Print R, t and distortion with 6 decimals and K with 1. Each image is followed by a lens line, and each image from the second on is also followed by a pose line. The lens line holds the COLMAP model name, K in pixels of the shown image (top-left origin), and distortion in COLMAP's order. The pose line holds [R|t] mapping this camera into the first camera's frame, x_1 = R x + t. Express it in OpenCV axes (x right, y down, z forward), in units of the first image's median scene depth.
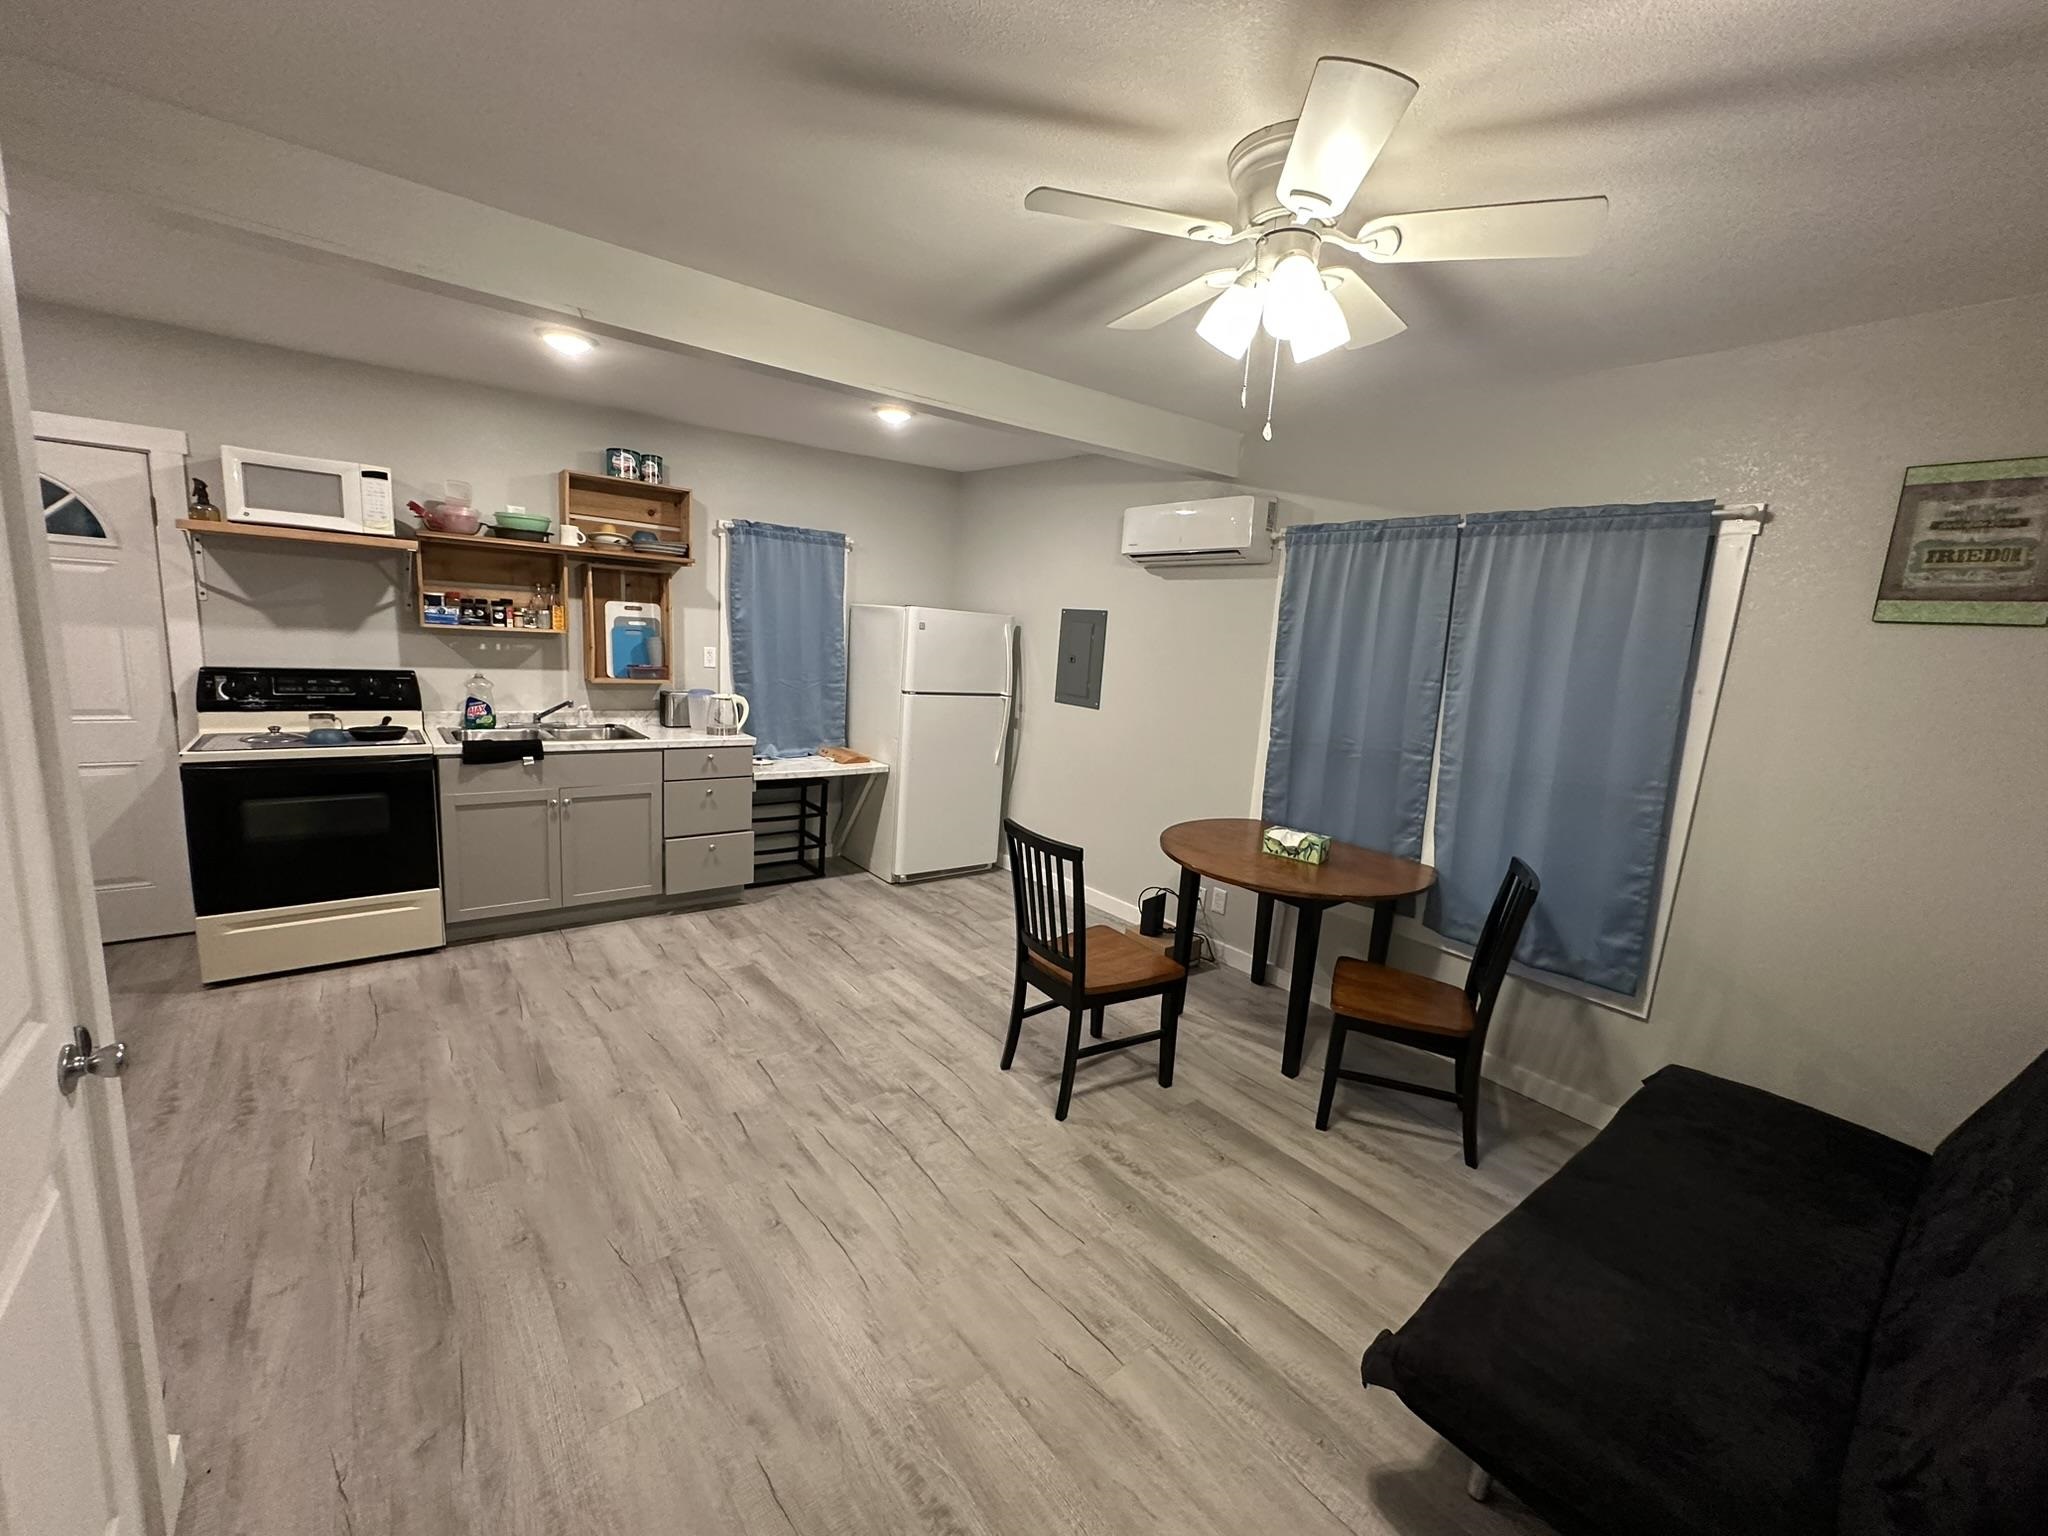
lens RADIAL K [[813.2, 0, 1025.4], [0, 813.2, 768.2], [0, 0, 1]] dist [-0.003212, 0.000406]
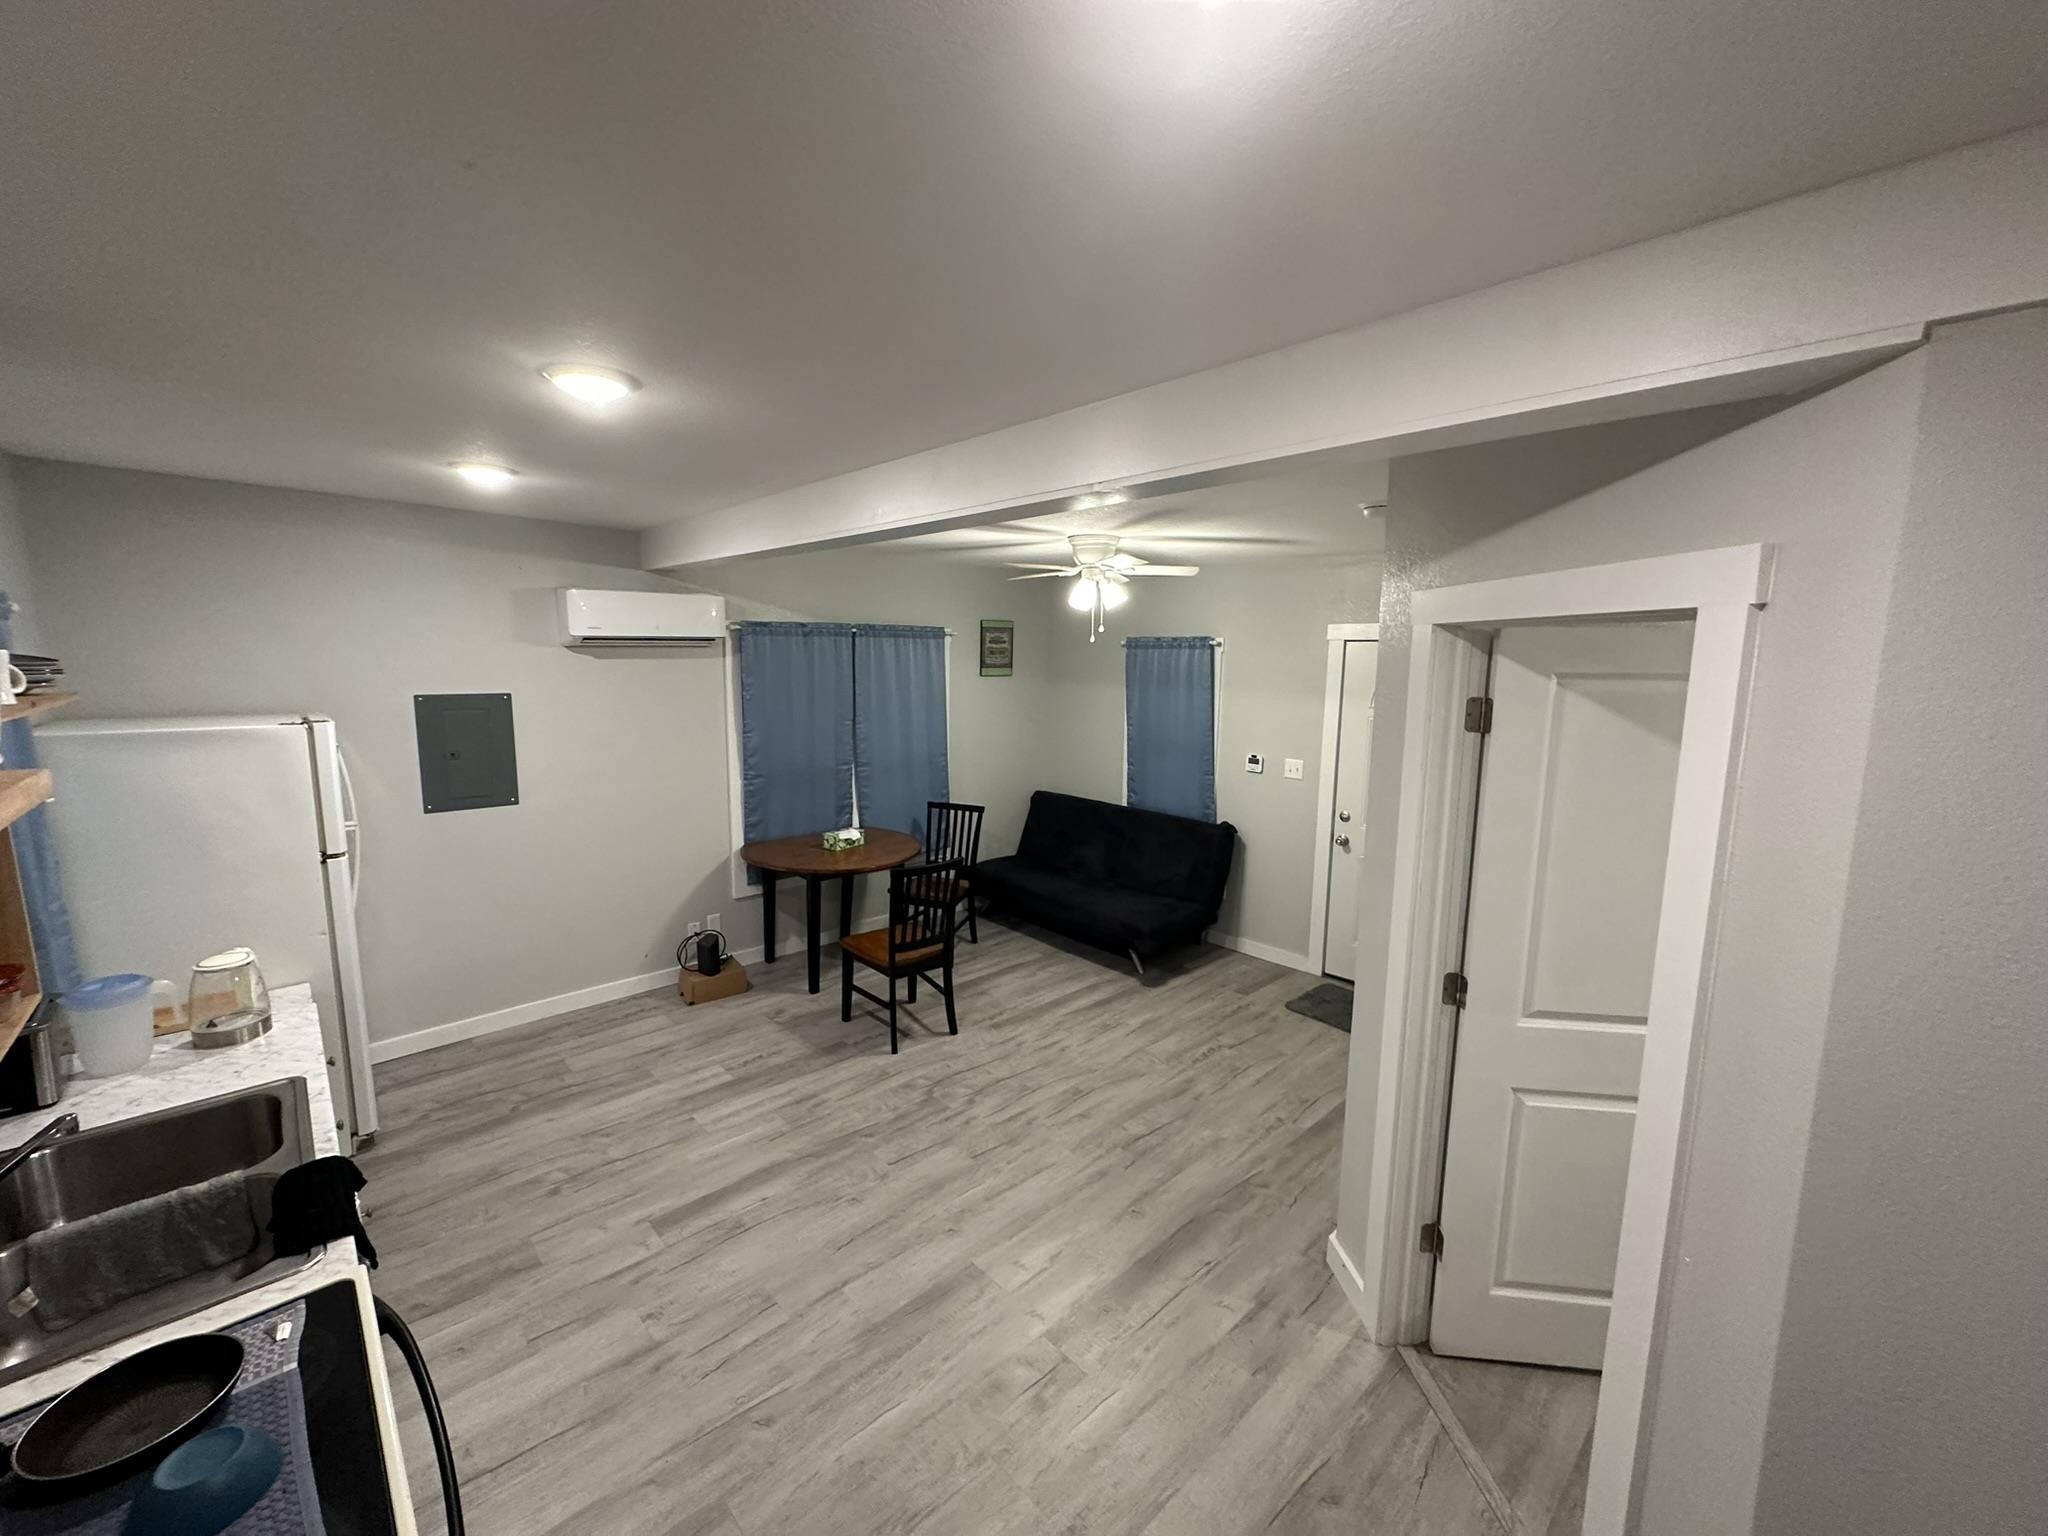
lens RADIAL K [[813.2, 0, 1021.8], [0, 813.2, 775.8], [0, 0, 1]] dist [-0.003212, 0.000406]
pose [[-0.067636, -0.215914, 0.974067, -1.343549], [0.154851, 0.962200, 0.224036, -0.362760], [-0.985620, 0.165989, -0.031644, 0.824473]]
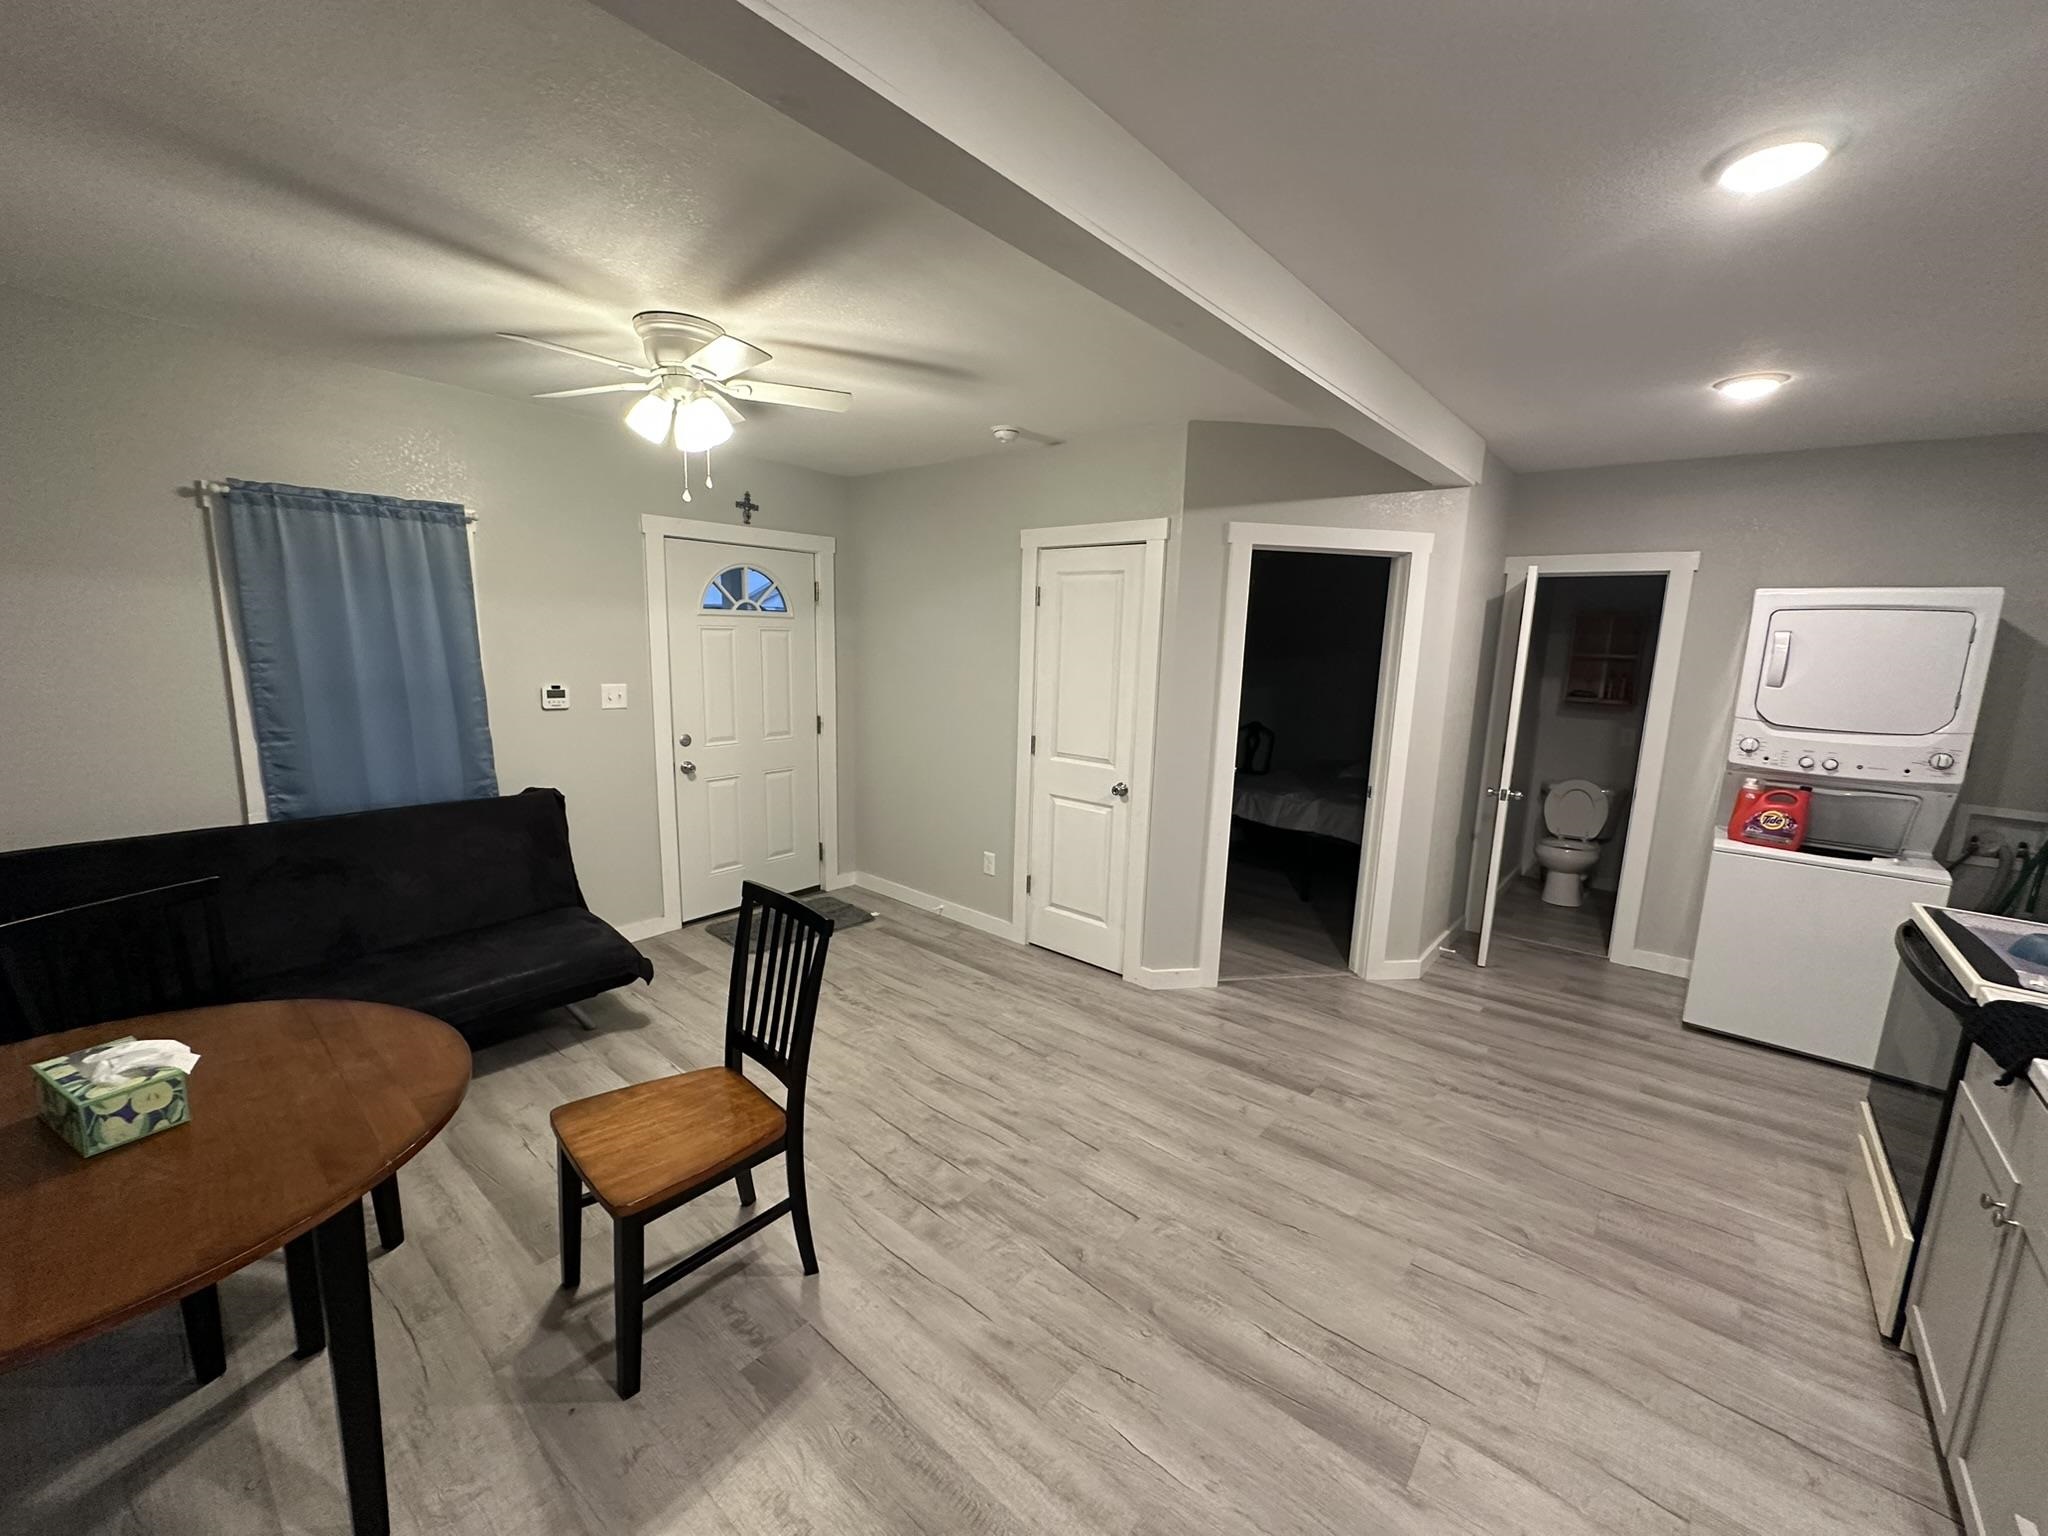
lens RADIAL K [[813.2, 0, 1025.2], [0, 813.2, 764.5], [0, 0, 1]] dist [-0.003212, 0.000406]
pose [[-0.978079, -0.066309, -0.197394, -0.041054], [-0.126710, 0.941766, 0.311481, -0.300846], [0.165245, 0.329665, -0.929524, 1.659554]]
